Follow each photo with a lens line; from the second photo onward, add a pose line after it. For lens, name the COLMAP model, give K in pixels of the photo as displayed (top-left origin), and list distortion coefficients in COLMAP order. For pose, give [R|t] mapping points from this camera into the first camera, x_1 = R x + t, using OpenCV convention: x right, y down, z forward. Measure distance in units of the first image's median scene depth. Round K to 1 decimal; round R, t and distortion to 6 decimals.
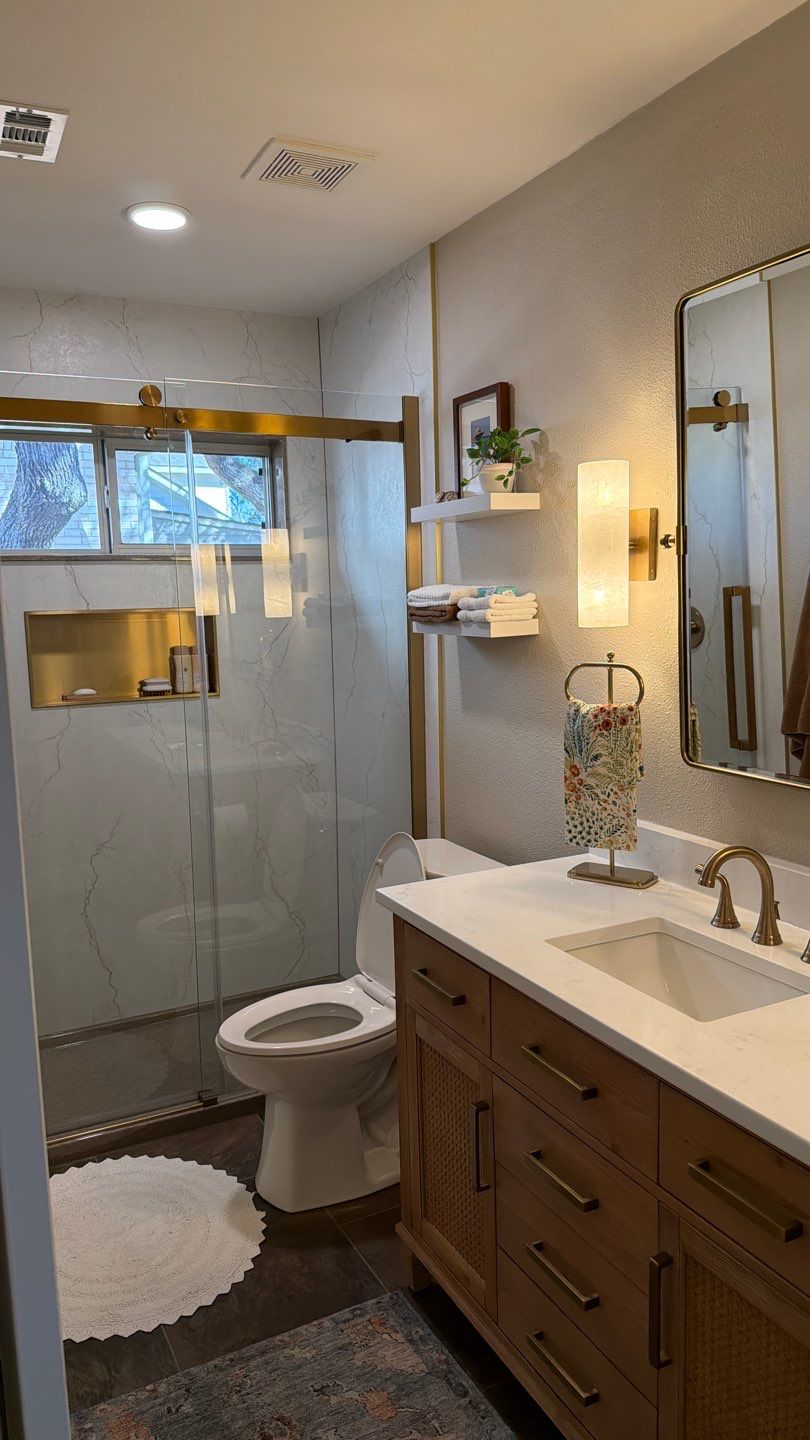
lens RADIAL K [[1005.8, 0, 407.4], [0, 1005.8, 722.0], [0, 0, 1]] dist [0.066333, -0.103262]
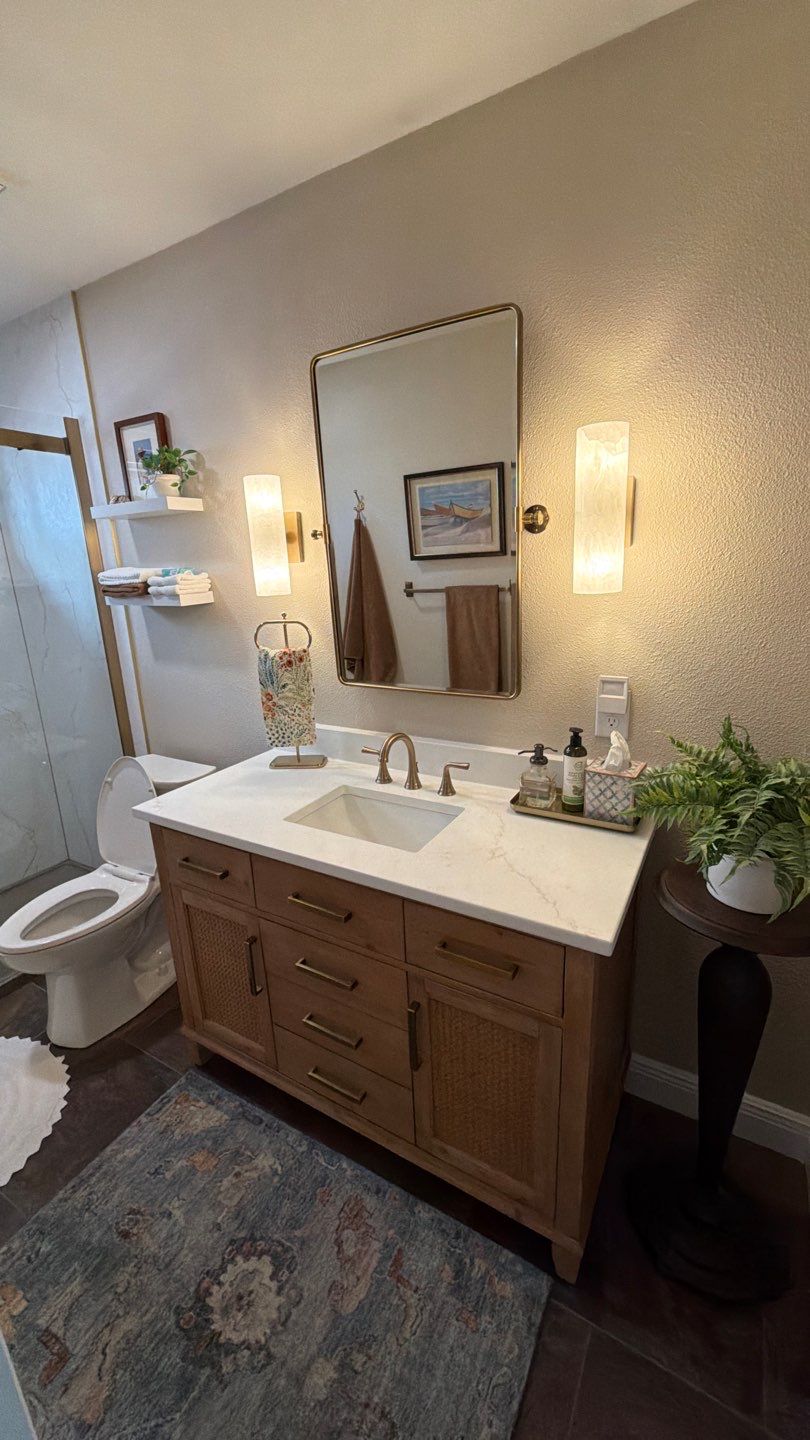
lens RADIAL K [[574.2, 0, 405.4], [0, 574.2, 717.6], [0, 0, 1]] dist [-0.001002, 0.000849]
pose [[0.844793, -0.148715, 0.514012, -0.081608], [0.086577, 0.985934, 0.142961, -0.019693], [-0.528042, -0.076271, 0.845786, 0.163874]]
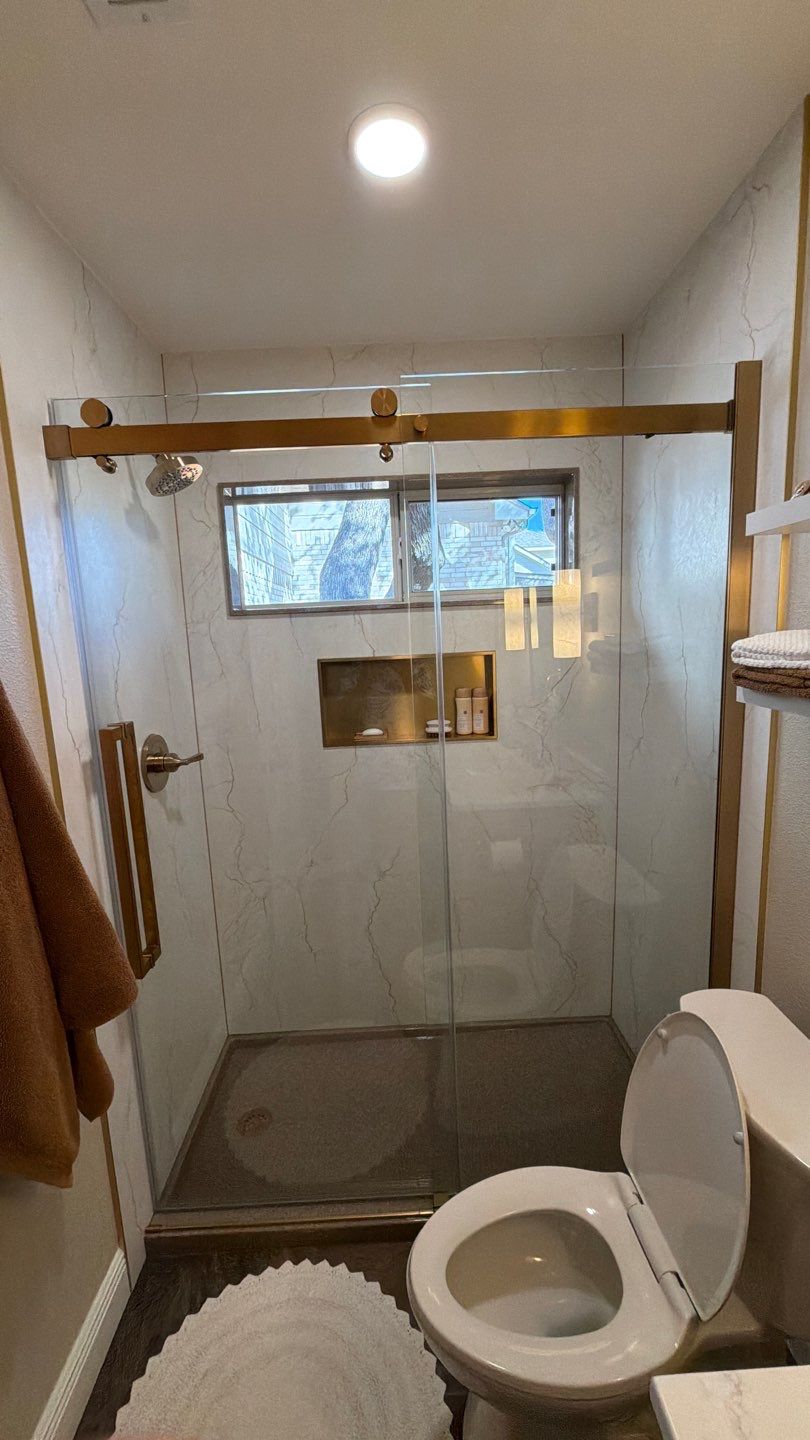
lens RADIAL K [[574.2, 0, 403.9], [0, 574.2, 720.9], [0, 0, 1]] dist [-0.001002, 0.000849]
pose [[0.897948, 0.053444, -0.436845, -0.029413], [-0.033822, 0.998044, 0.052579, -0.100435], [0.438801, -0.032439, 0.897999, 0.626519]]
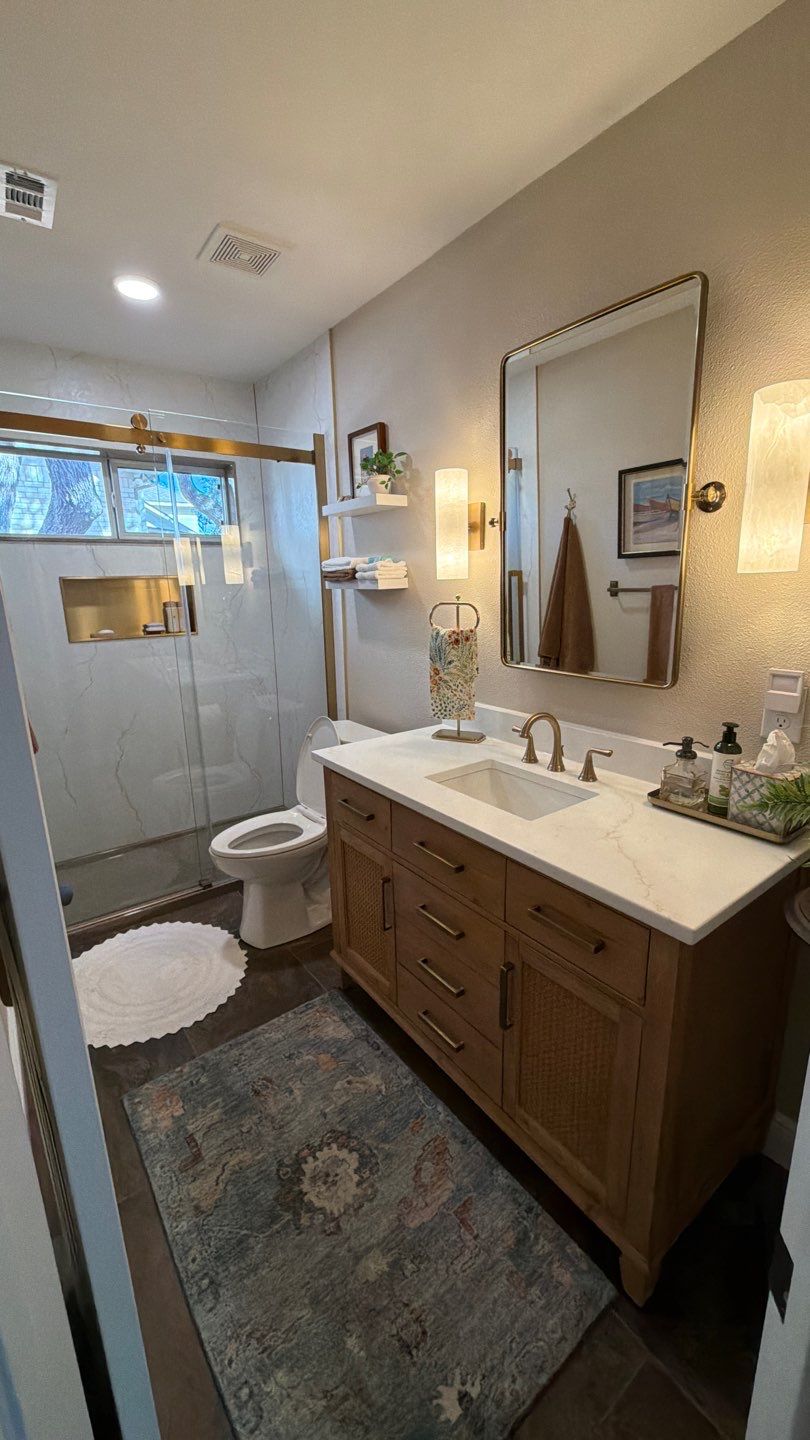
lens RADIAL K [[574.2, 0, 406.0], [0, 574.2, 717.8], [0, 0, 1]] dist [-0.001002, 0.000849]
pose [[0.986709, -0.032861, 0.159137, -0.022703], [0.016268, 0.994395, 0.104466, 0.021508], [-0.161678, -0.100489, 0.981714, 0.095687]]
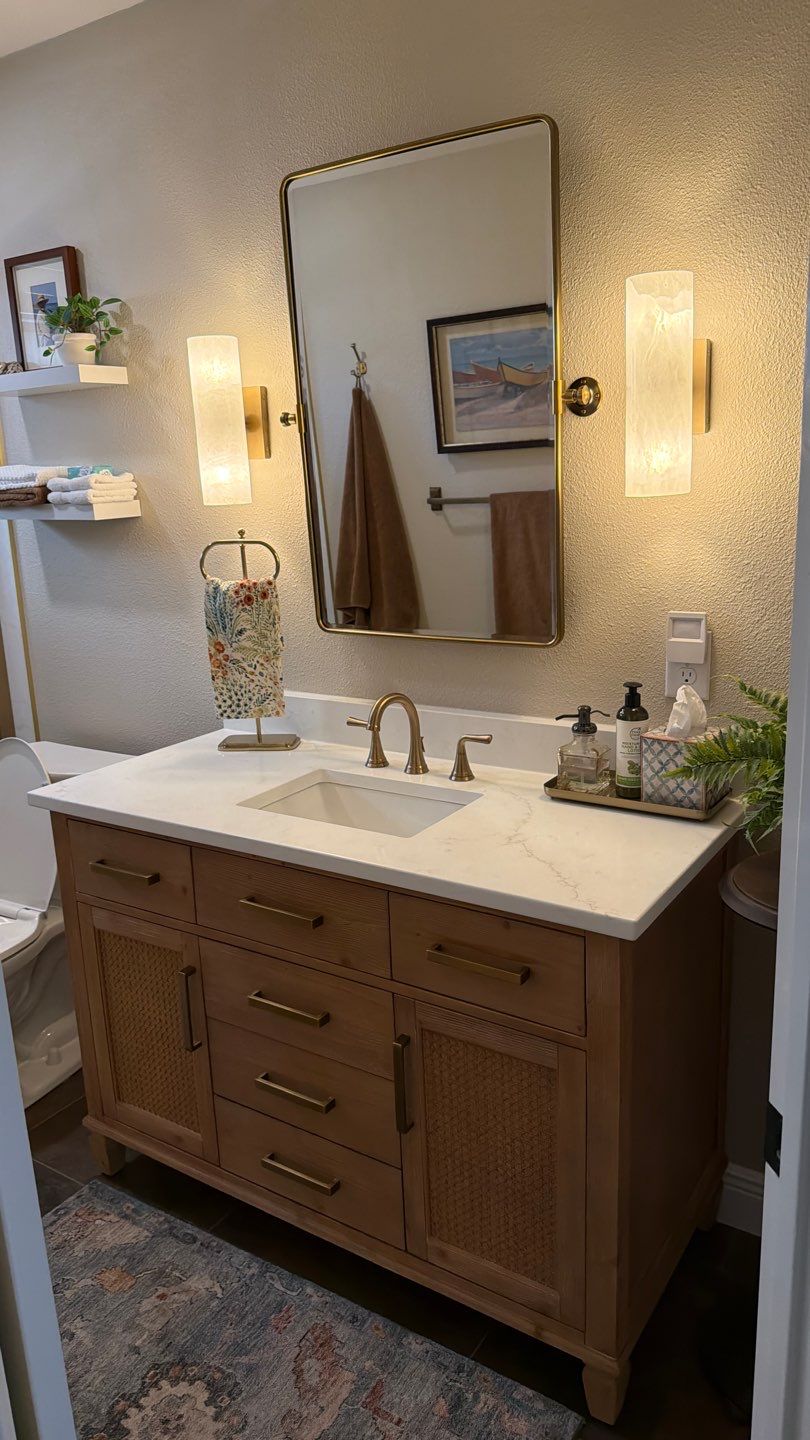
lens RADIAL K [[1032.1, 0, 398.2], [0, 1032.1, 721.1], [0, 0, 1]] dist [0.069552, -0.069355]
pose [[0.874101, -0.126862, 0.468886, -0.150337], [0.080101, 0.989723, 0.118456, 0.010630], [-0.479095, -0.065984, 0.875280, -0.016002]]
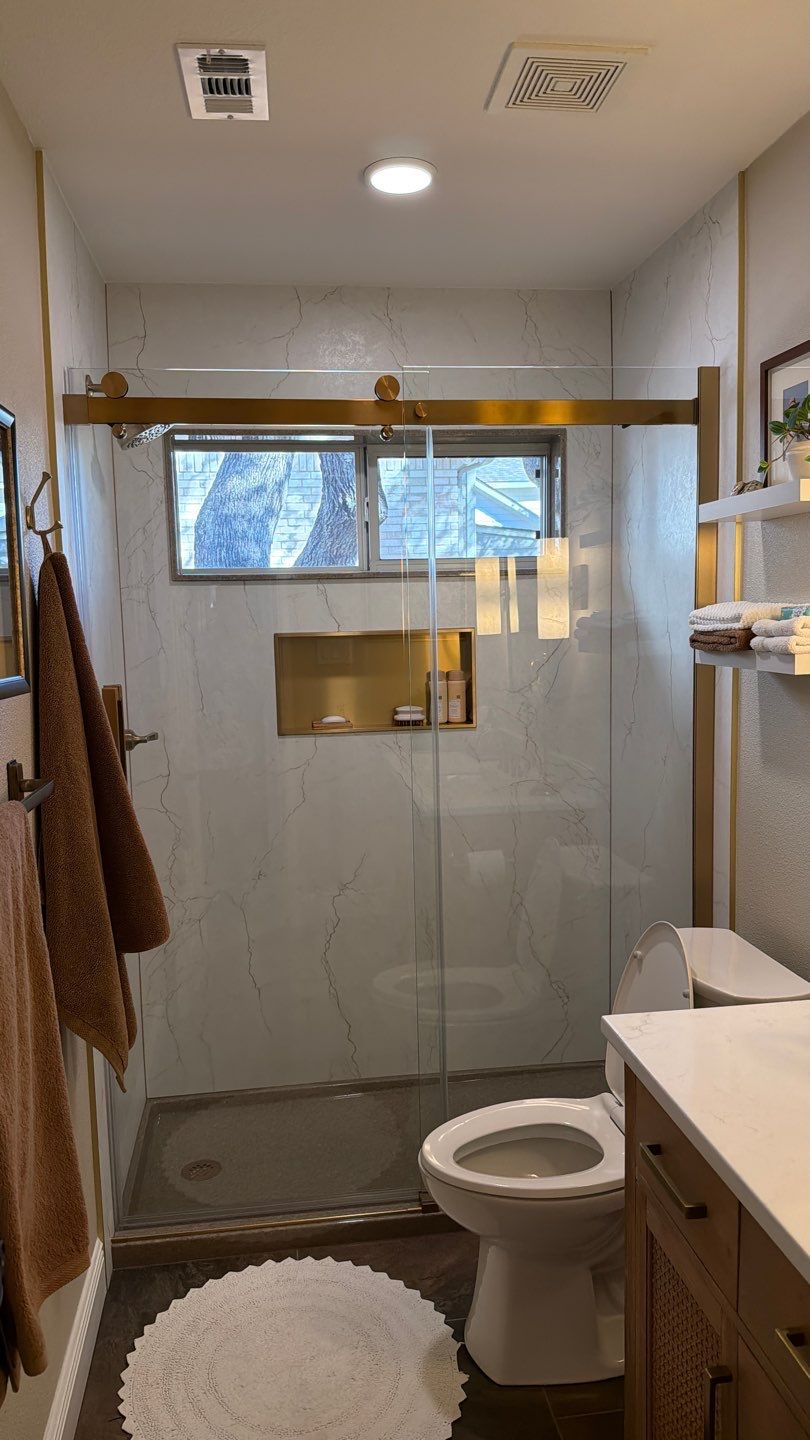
lens RADIAL K [[1005.8, 0, 396.0], [0, 1005.8, 722.8], [0, 0, 1]] dist [0.066333, -0.103262]
pose [[0.942937, 0.037266, -0.330879, 0.054059], [-0.041188, 0.999140, -0.004845, -0.032924], [0.330414, 0.018197, 0.943661, 0.201539]]
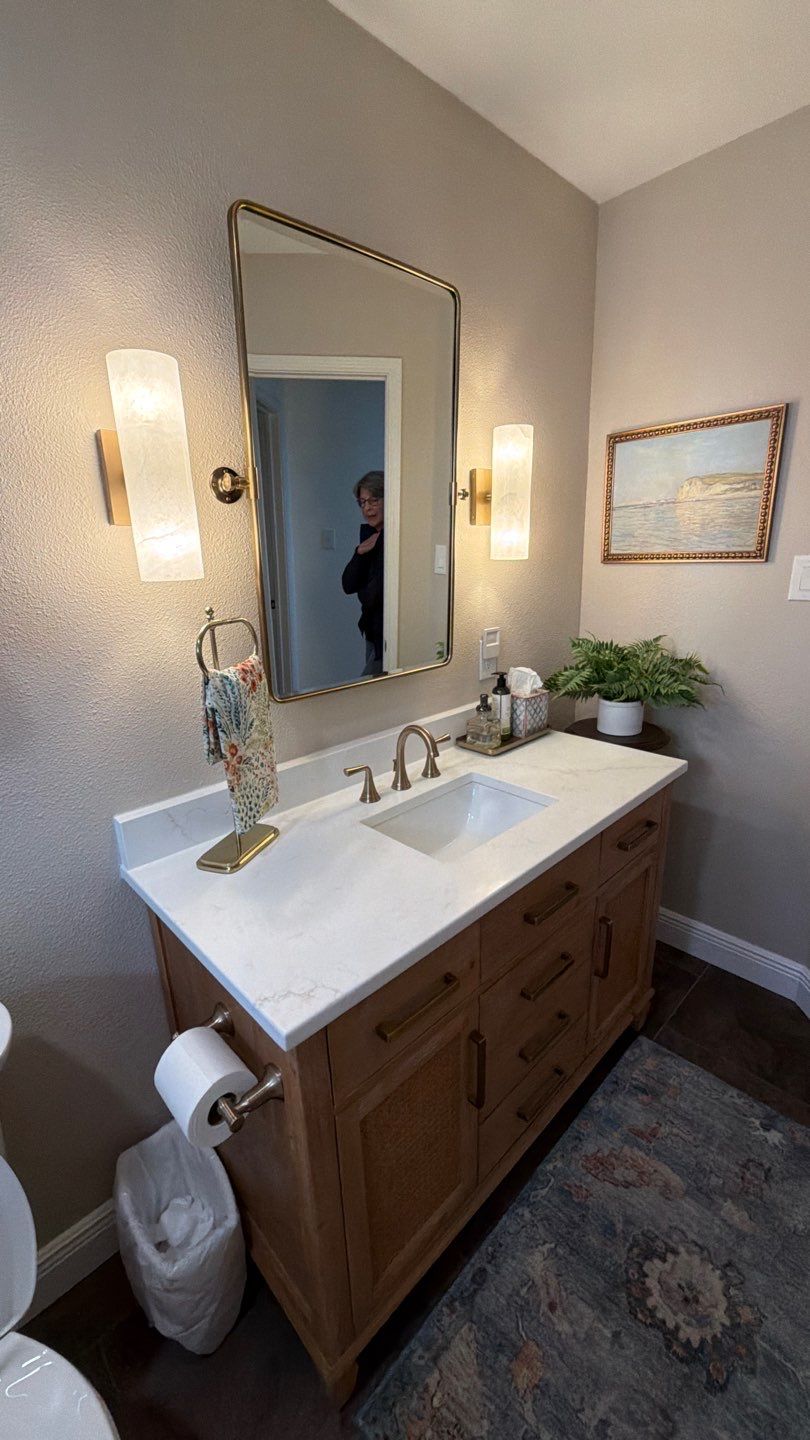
lens RADIAL K [[574.2, 0, 407.5], [0, 574.2, 718.1], [0, 0, 1]] dist [-0.001002, 0.000849]
pose [[-0.285407, -0.239187, 0.928080, -0.269307], [0.160638, 0.942720, 0.292361, -0.080380], [-0.944848, 0.232527, -0.230636, 0.809682]]
